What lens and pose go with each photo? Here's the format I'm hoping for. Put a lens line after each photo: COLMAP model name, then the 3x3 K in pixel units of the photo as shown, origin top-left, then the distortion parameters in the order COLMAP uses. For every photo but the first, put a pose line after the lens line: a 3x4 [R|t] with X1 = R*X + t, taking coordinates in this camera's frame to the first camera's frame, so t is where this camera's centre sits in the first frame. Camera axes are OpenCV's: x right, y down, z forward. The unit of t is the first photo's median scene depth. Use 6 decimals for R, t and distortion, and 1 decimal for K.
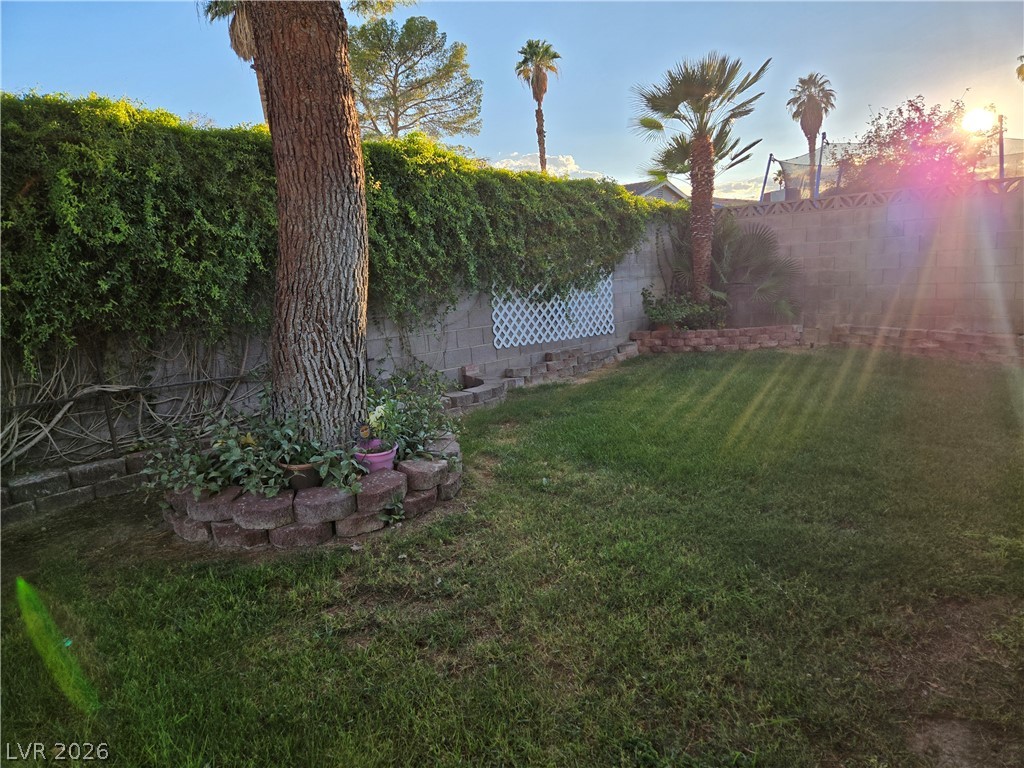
lens RADIAL K [[681.1, 0, 510.9], [0, 681.1, 389.6], [0, 0, 1]] dist [0.064010, -0.052206]
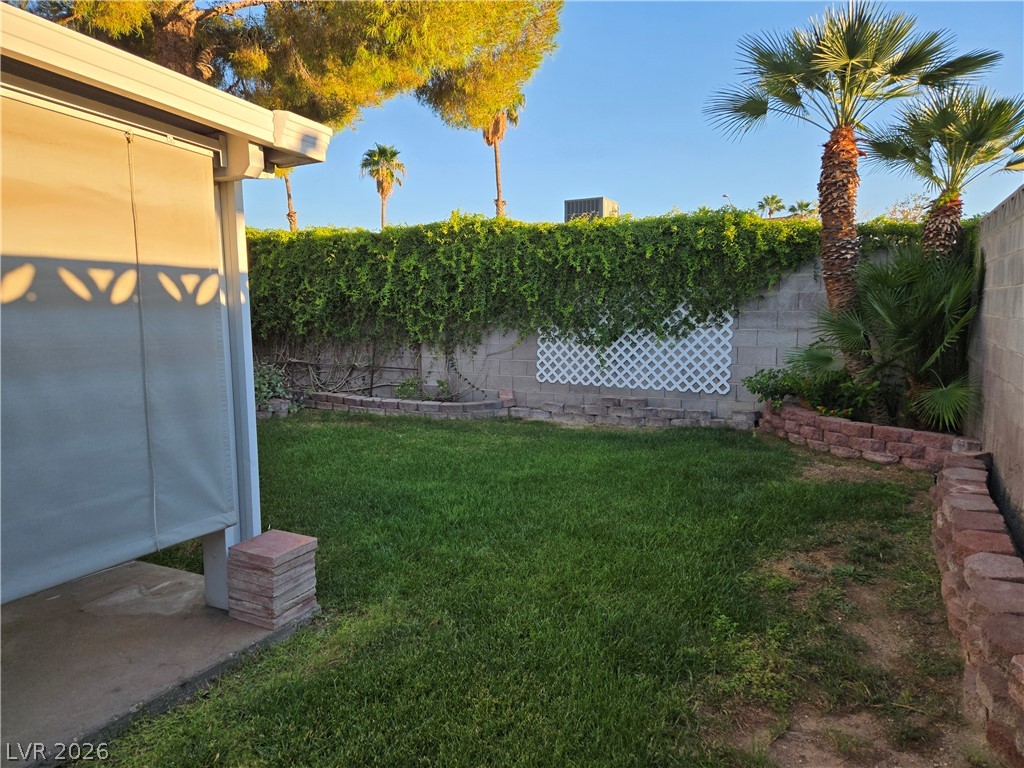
lens RADIAL K [[681.1, 0, 510.9], [0, 681.1, 389.6], [0, 0, 1]] dist [0.064010, -0.052206]
pose [[0.276682, 0.157416, -0.947981, 1.001499], [-0.168506, 0.979154, 0.113412, -0.162334], [0.946072, 0.128361, 0.297440, 0.610892]]
